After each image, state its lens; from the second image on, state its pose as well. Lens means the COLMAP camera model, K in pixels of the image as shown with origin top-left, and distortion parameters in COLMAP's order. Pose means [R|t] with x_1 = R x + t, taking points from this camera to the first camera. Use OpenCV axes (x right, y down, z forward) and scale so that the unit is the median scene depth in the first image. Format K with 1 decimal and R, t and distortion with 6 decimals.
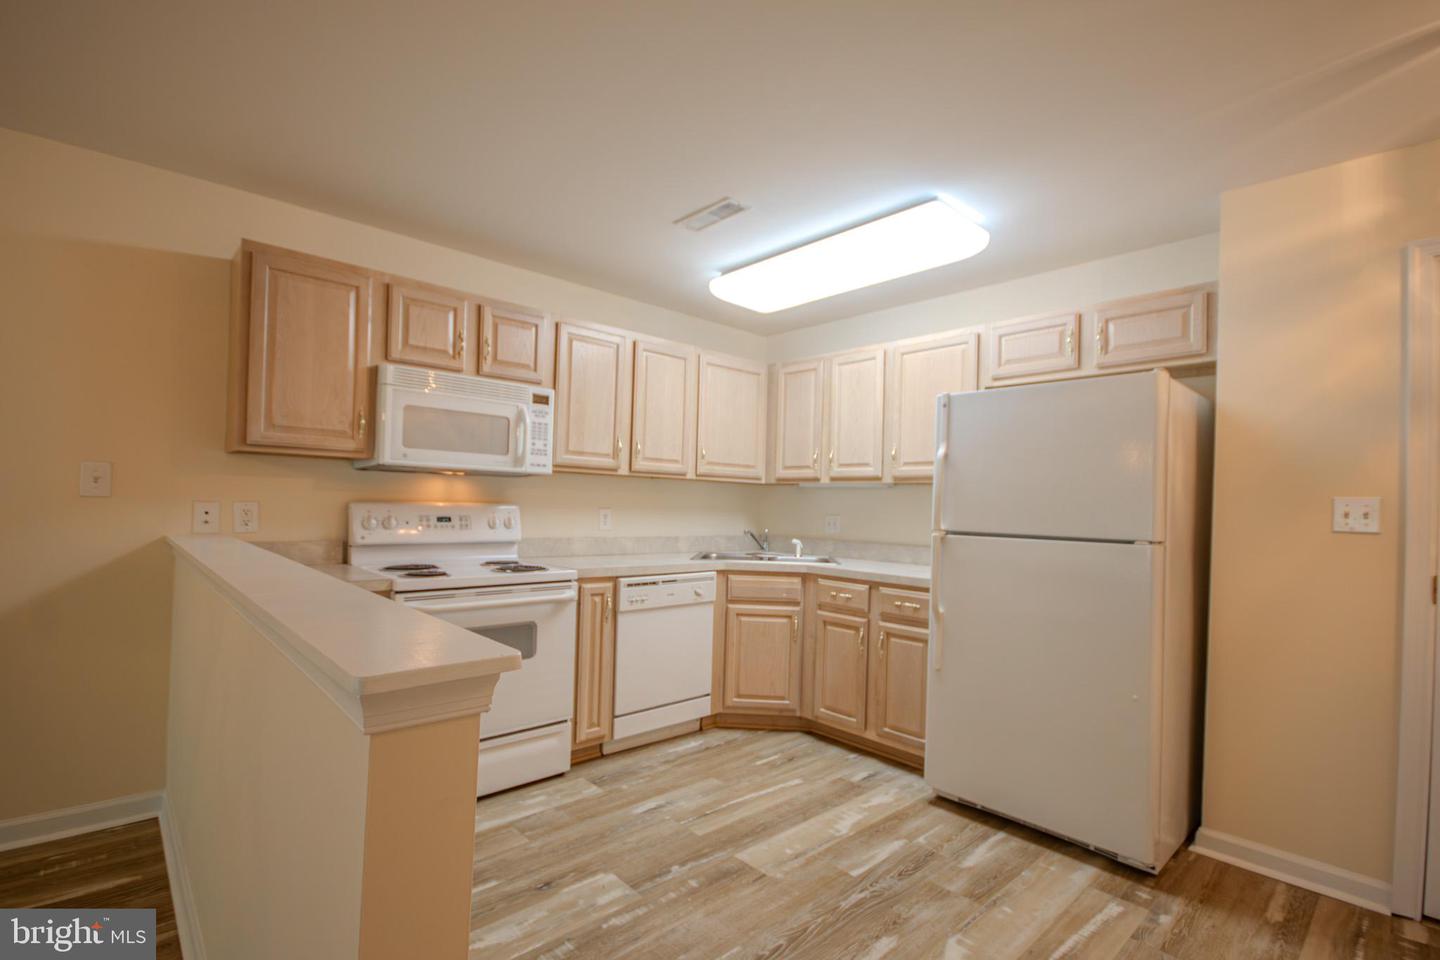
lens RADIAL K [[670.6, 0, 720.7], [0, 670.6, 508.4], [0, 0, 1]] dist [-0.001731, -0.000584]
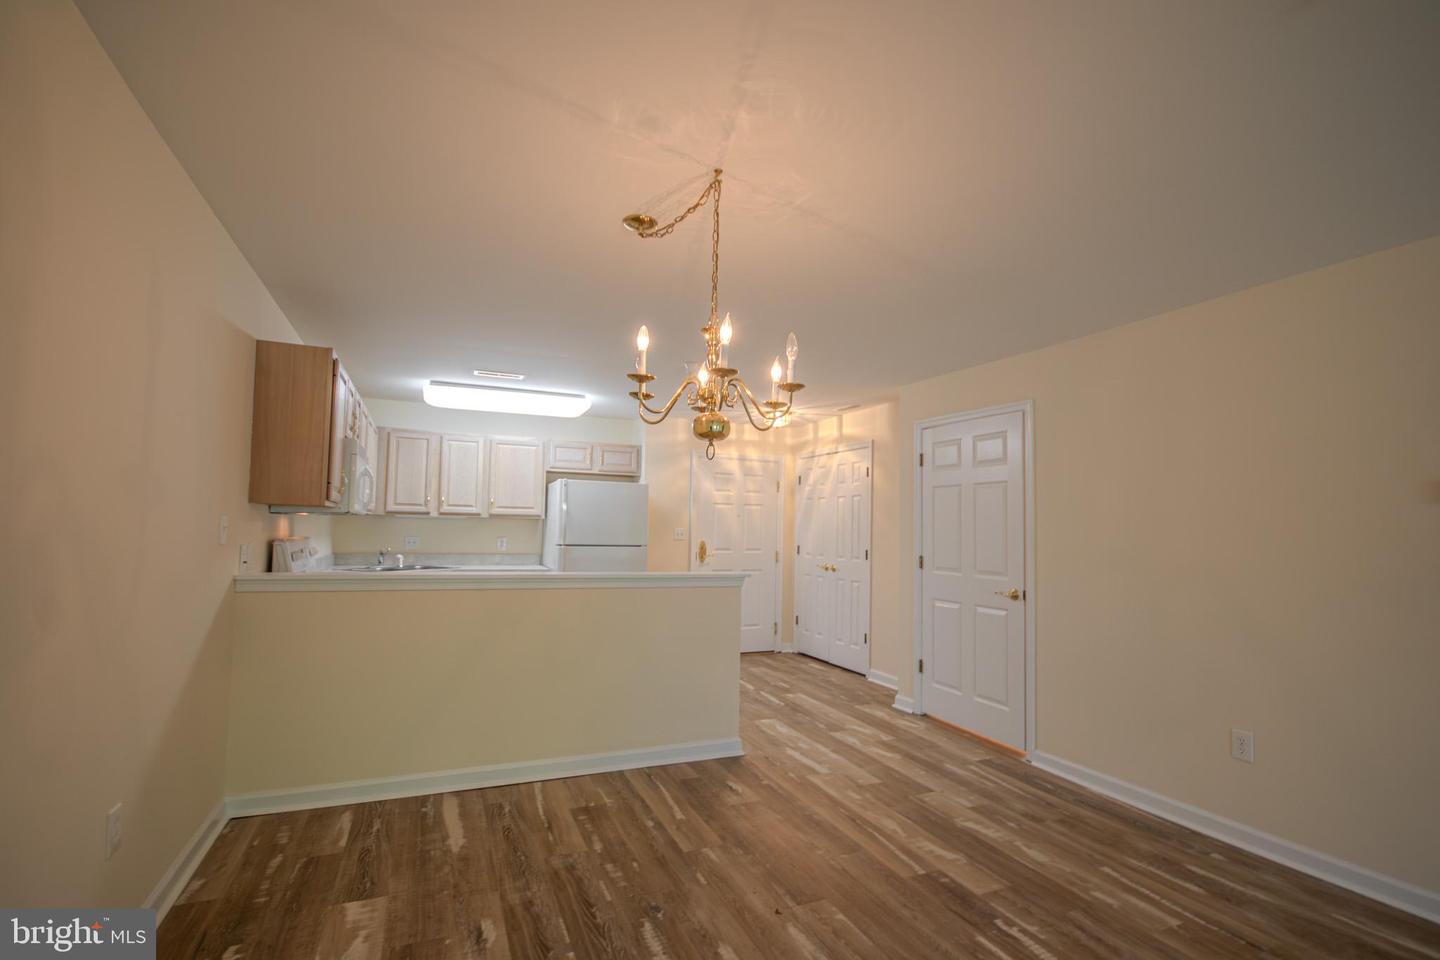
lens RADIAL K [[670.6, 0, 720.7], [0, 670.6, 508.4], [0, 0, 1]] dist [-0.001731, -0.000584]
pose [[0.336206, 0.008470, 0.941750, -1.307286], [-0.006580, 0.999956, -0.006645, -0.061181], [-0.941765, -0.003962, 0.336247, -0.150923]]
